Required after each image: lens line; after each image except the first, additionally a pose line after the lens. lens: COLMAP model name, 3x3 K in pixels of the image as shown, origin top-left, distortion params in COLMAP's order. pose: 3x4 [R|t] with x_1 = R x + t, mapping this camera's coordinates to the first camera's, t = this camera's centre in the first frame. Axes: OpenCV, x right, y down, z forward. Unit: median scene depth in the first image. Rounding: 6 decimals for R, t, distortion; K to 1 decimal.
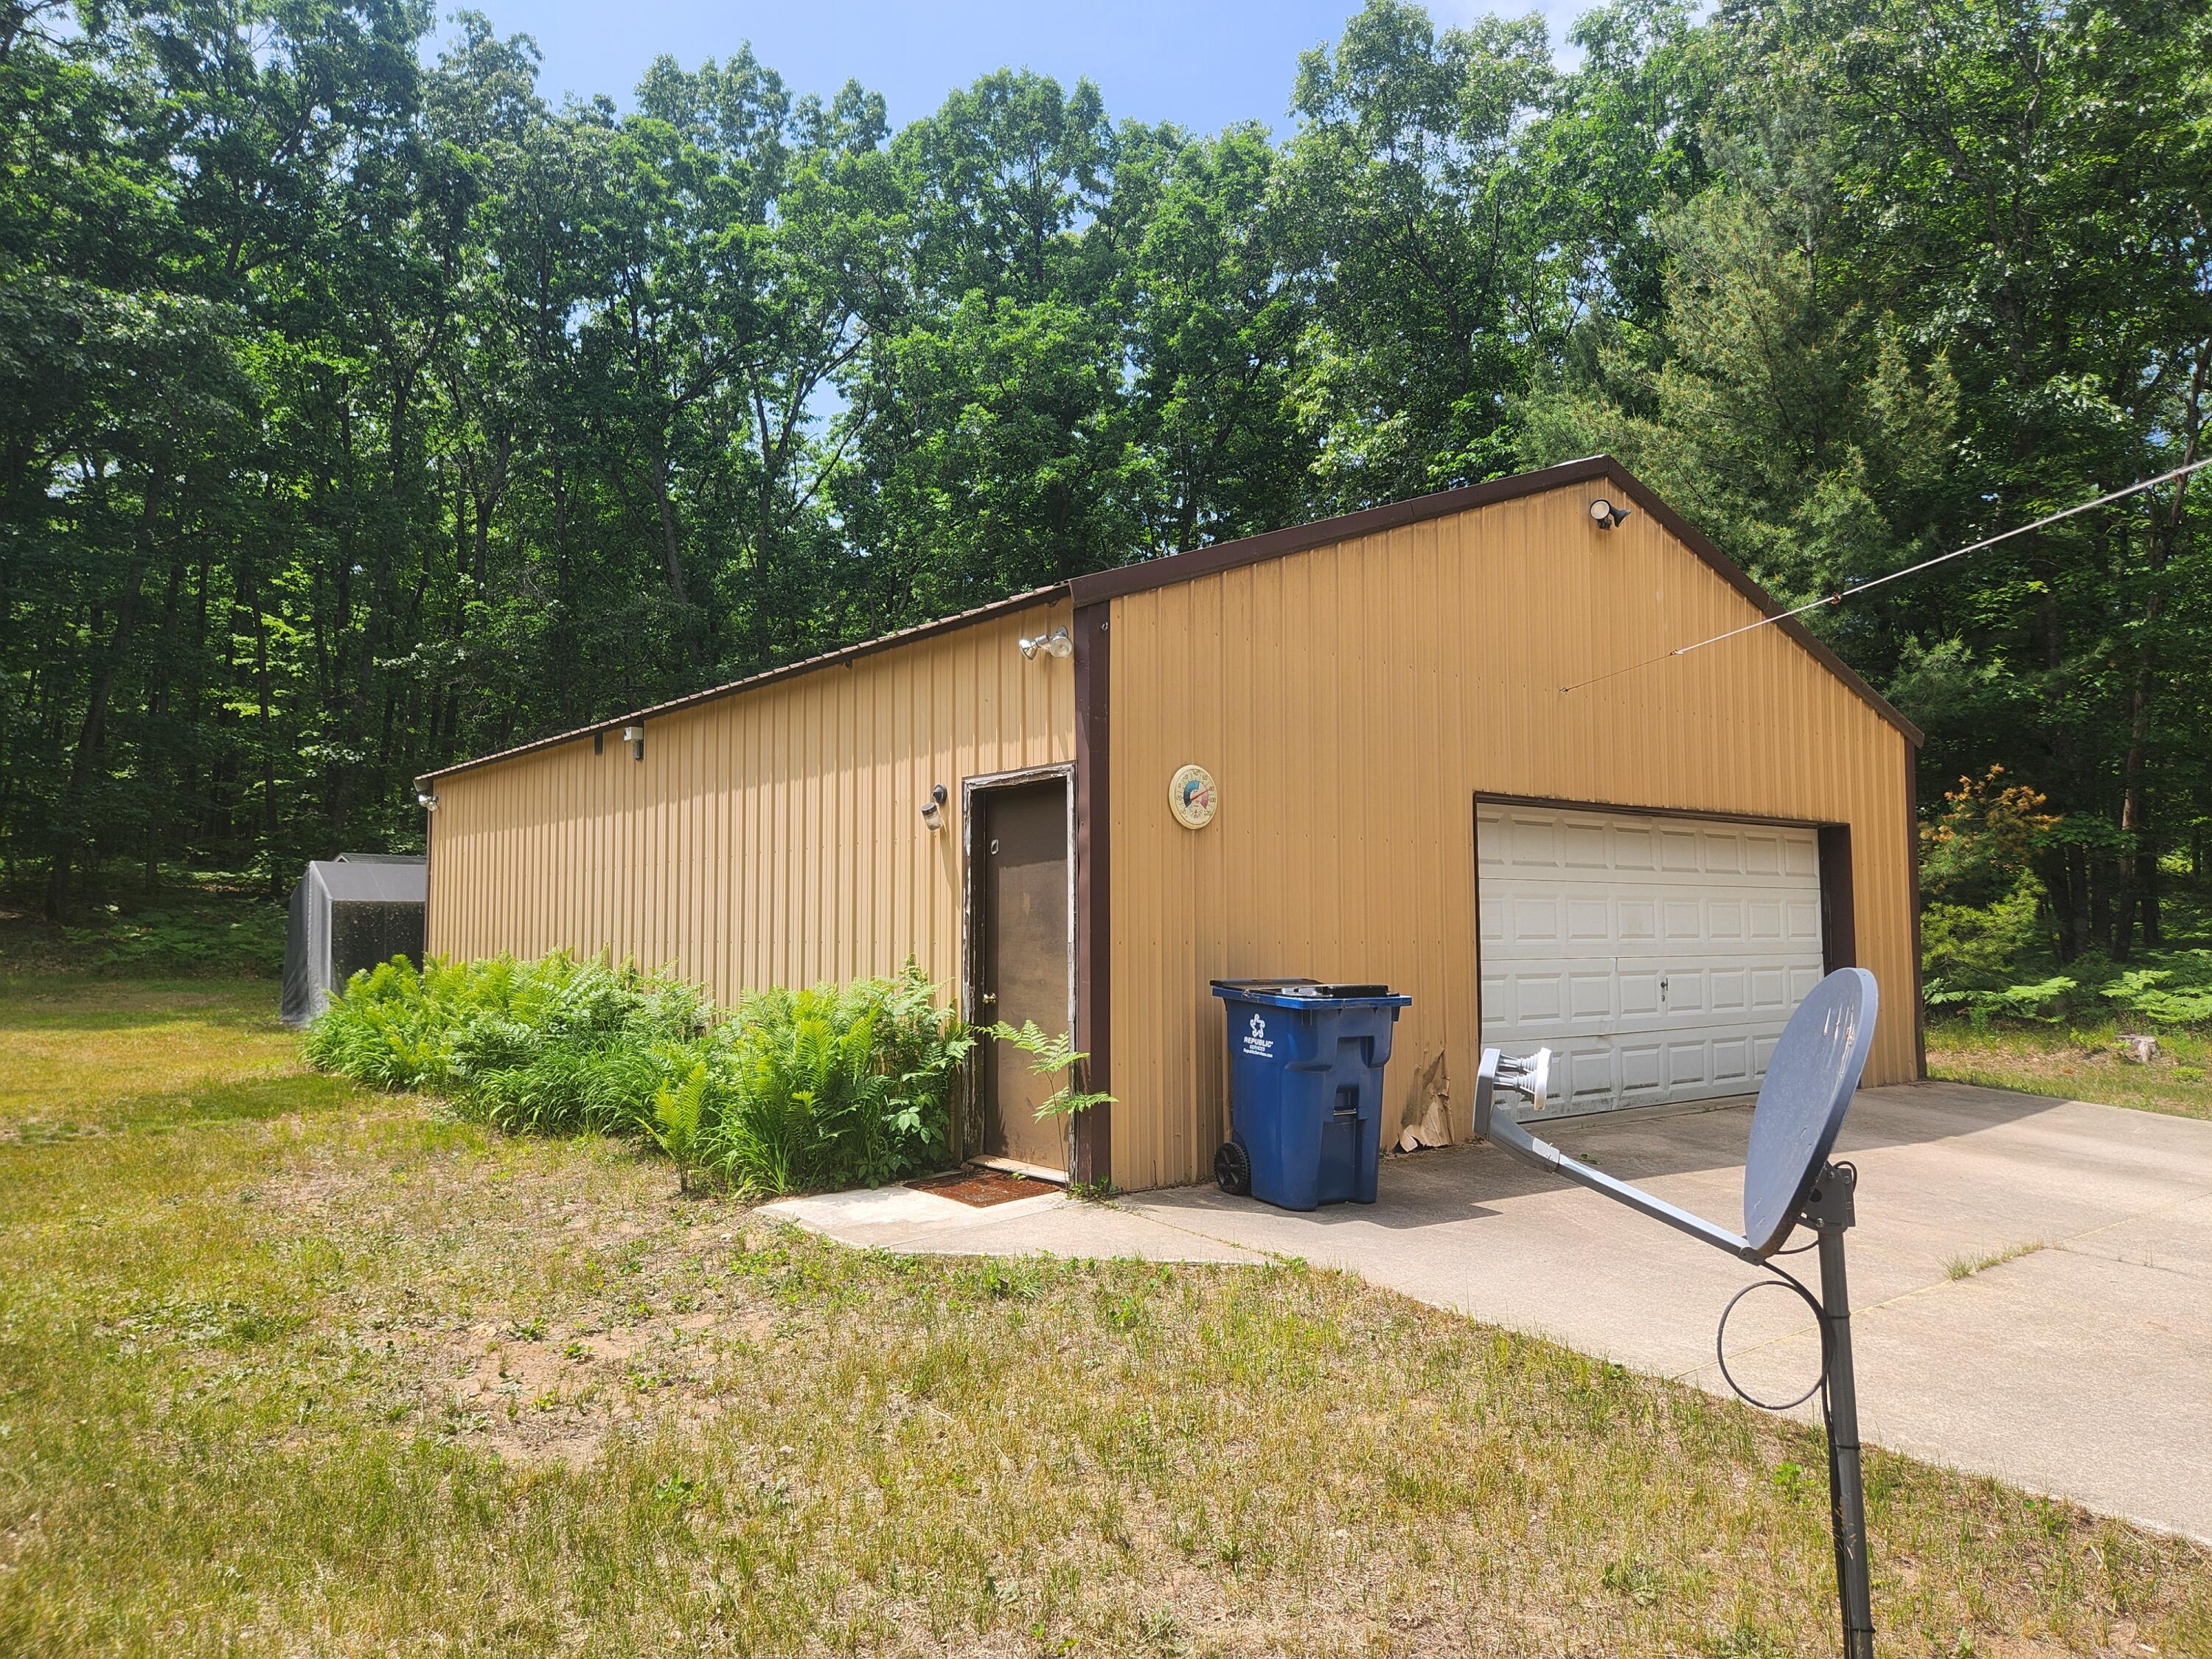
lens RADIAL K [[1475.4, 0, 1103.5], [0, 1475.4, 828.2], [0, 0, 1]] dist [0.034977, -0.003308]
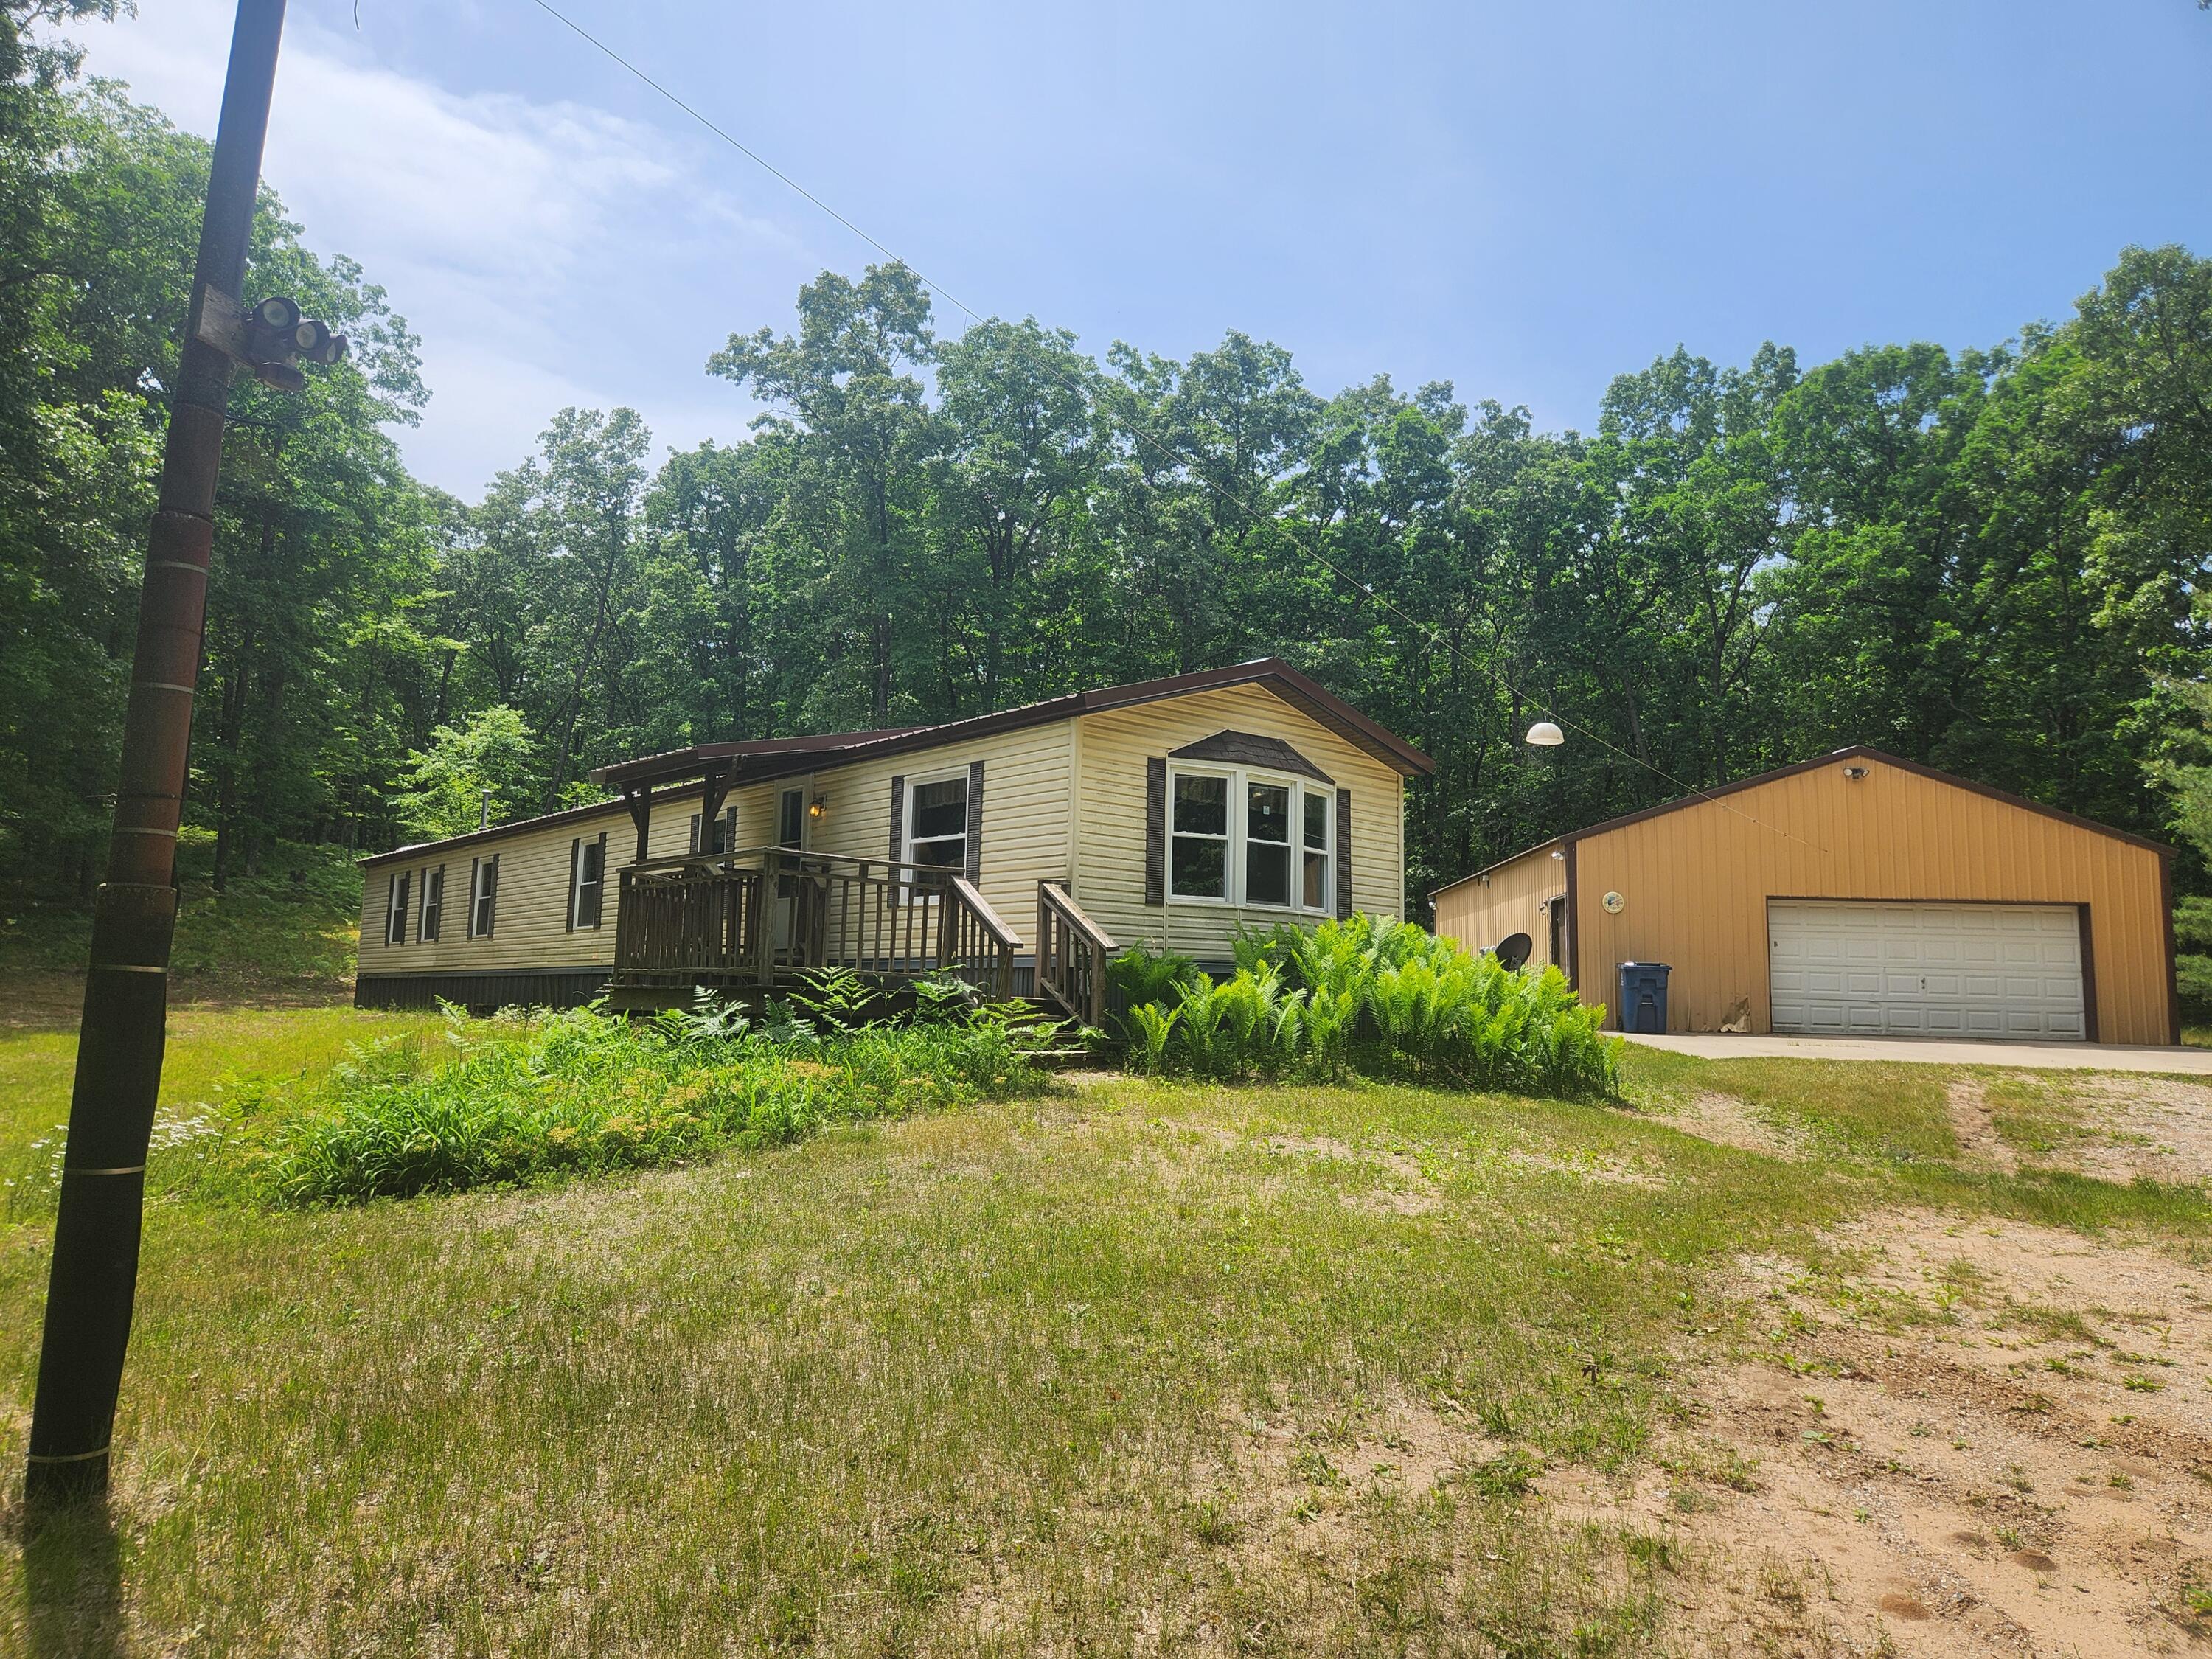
lens RADIAL K [[1475.4, 0, 1103.5], [0, 1475.4, 828.2], [0, 0, 1]] dist [0.034977, -0.003308]
pose [[0.749497, -0.059702, -0.659310, 0.284042], [0.019683, 0.997495, -0.067951, 0.002704], [0.661715, 0.037952, 0.748794, -0.431288]]
